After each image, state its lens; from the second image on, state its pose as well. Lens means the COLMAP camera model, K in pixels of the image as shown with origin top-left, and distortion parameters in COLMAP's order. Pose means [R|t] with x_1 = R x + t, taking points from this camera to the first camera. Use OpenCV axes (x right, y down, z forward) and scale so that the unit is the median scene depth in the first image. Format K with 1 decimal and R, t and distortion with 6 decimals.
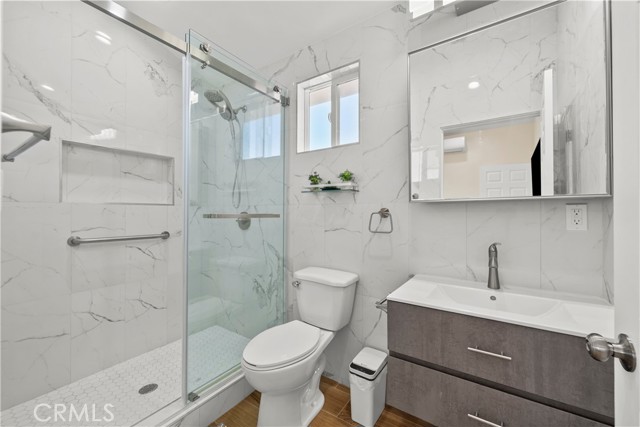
lens RADIAL K [[260.5, 0, 327.3], [0, 260.5, 212.3], [0, 0, 1]] dist [-0.004428, 0.001382]
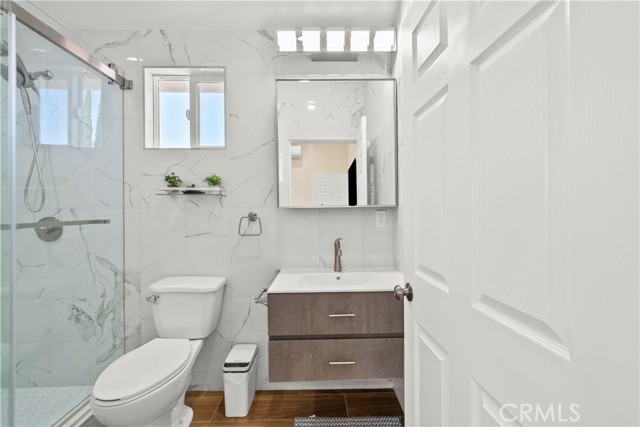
lens RADIAL K [[260.5, 0, 333.1], [0, 260.5, 212.3], [0, 0, 1]] dist [-0.004428, 0.001382]
pose [[0.809020, -0.009237, 0.587709, -0.125247], [0.004543, 0.999945, 0.009462, -0.021861], [-0.587764, -0.004985, 0.809017, -0.067120]]
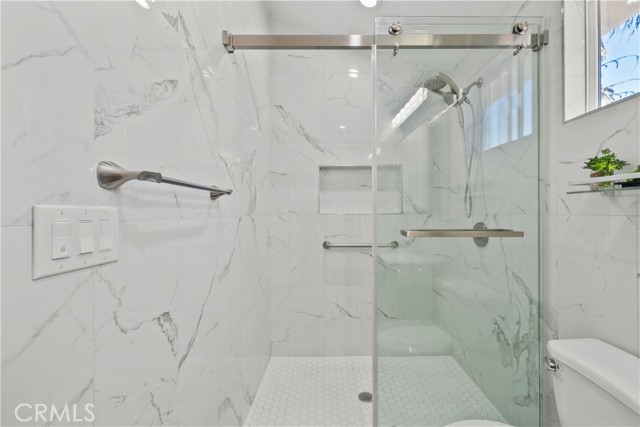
lens RADIAL K [[260.5, 0, 322.7], [0, 260.5, 212.2], [0, 0, 1]] dist [-0.004428, 0.001382]
pose [[0.535867, -0.007488, -0.844269, 0.077559], [0.009153, 0.999953, -0.003059, -0.039999], [0.844253, -0.006088, 0.535911, 0.281162]]
